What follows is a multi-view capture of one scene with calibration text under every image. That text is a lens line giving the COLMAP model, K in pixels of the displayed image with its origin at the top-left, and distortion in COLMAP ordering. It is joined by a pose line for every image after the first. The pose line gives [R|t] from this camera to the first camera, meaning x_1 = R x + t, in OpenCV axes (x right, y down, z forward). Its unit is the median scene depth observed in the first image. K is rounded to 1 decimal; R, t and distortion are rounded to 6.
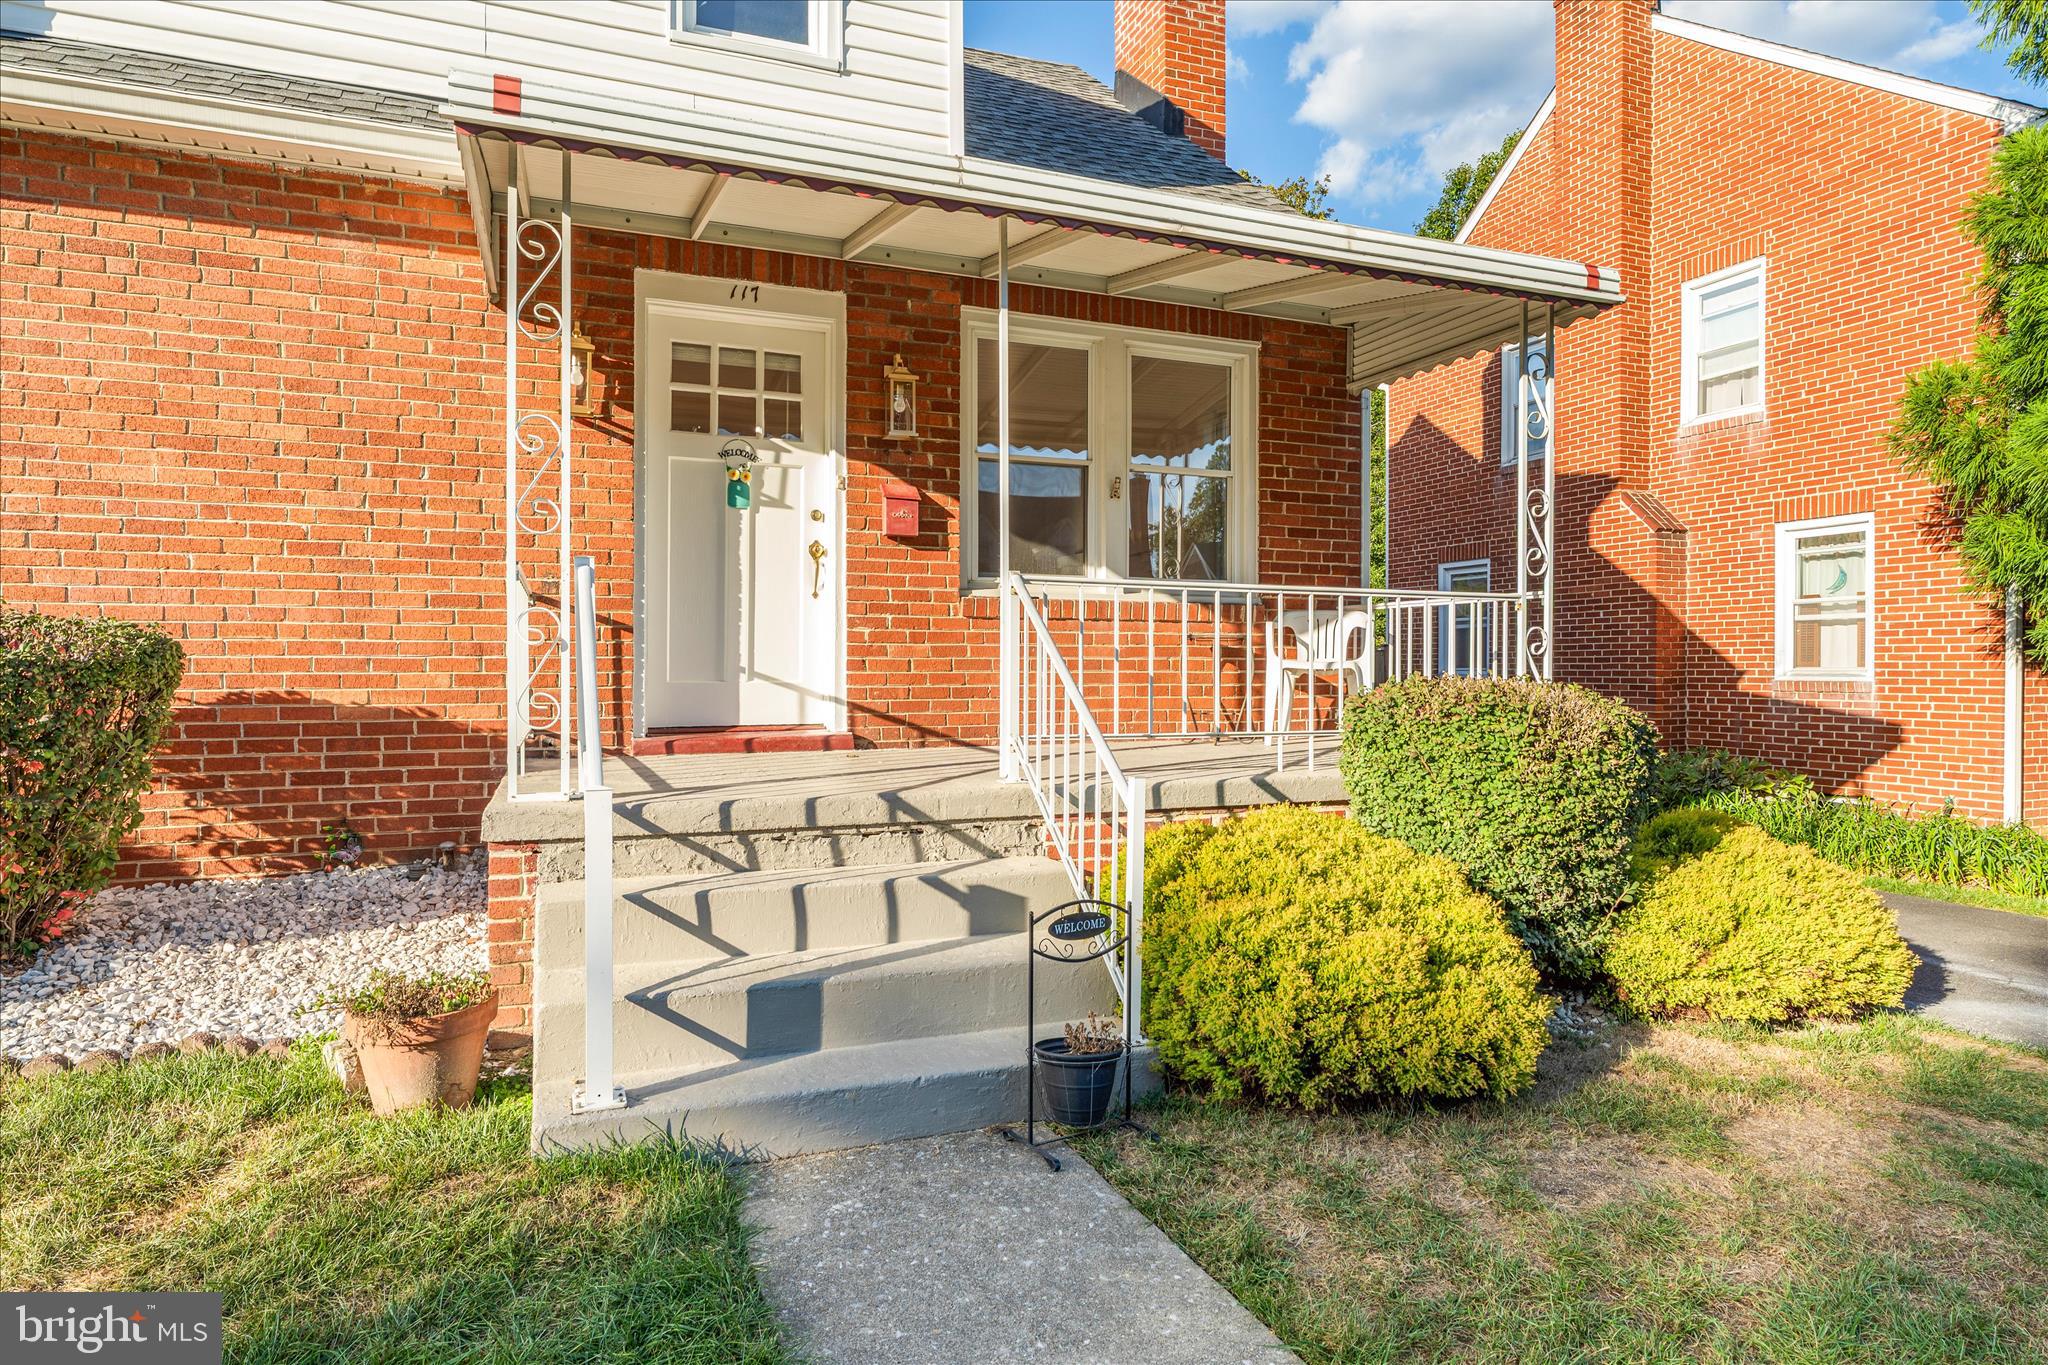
lens RADIAL K [[1156.7, 0, 1024.0], [0, 1156.7, 682.5], [0, 0, 1]] dist [-0.013300, 0.000494]
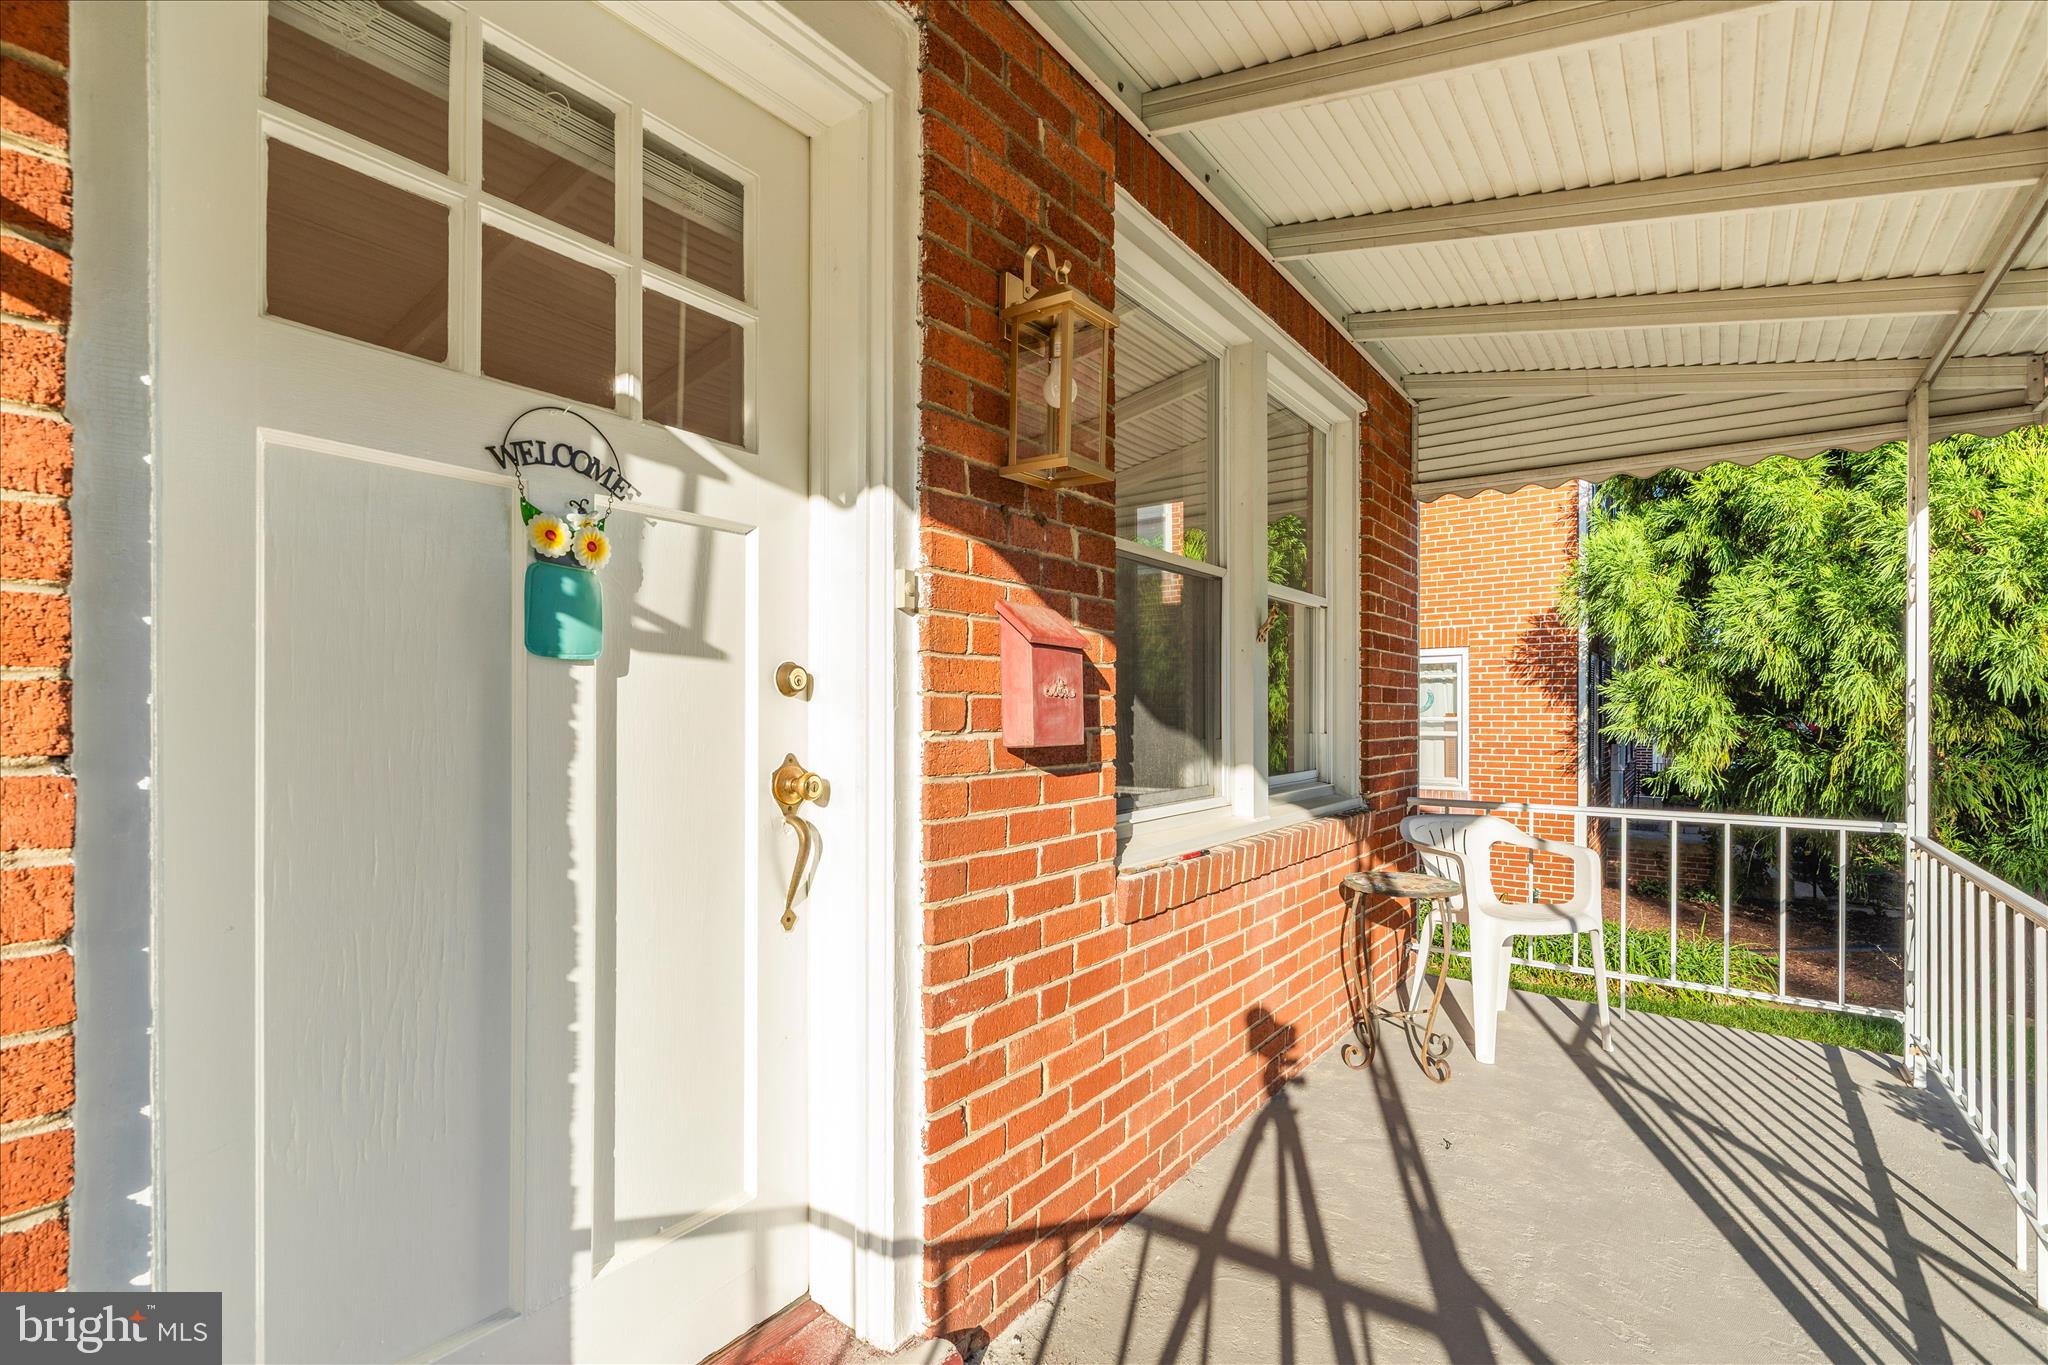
lens RADIAL K [[937.2, 0, 1026.5], [0, 937.2, 720.7], [0, 0, 1]] dist [-0.011176, 0.000414]
pose [[0.848066, -0.006901, 0.529846, -0.271534], [0.008615, 0.999963, -0.000764, -0.135556], [-0.529821, 0.005212, 0.848094, 0.755481]]
